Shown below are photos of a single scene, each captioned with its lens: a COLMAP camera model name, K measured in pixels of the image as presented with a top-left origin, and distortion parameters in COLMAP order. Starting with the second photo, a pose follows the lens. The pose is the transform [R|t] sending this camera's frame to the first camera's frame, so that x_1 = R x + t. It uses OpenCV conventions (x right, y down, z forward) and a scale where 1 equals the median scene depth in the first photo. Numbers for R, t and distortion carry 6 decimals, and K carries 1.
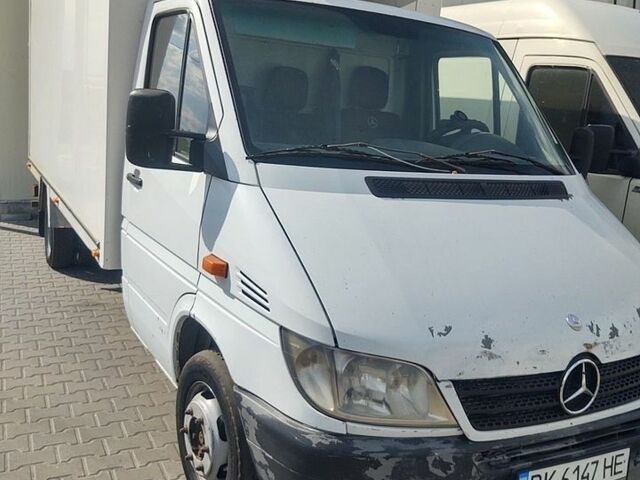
lens RADIAL K [[674.8, 0, 320.0], [0, 674.8, 240.0], [0, 0, 1]] dist [0.016982, -0.028314]
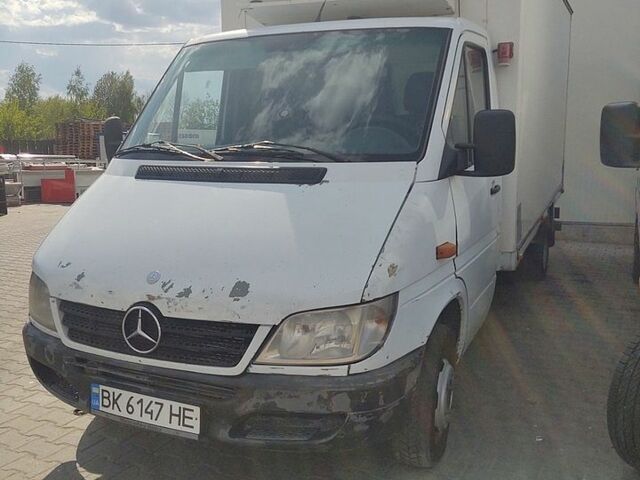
lens RADIAL K [[674.8, 0, 320.0], [0, 674.8, 240.0], [0, 0, 1]] dist [0.016982, -0.028314]
pose [[0.568635, 0.043927, -0.821416, 1.498634], [-0.095793, 0.995315, -0.013087, 0.044653], [0.816993, 0.086128, 0.570179, 0.556488]]
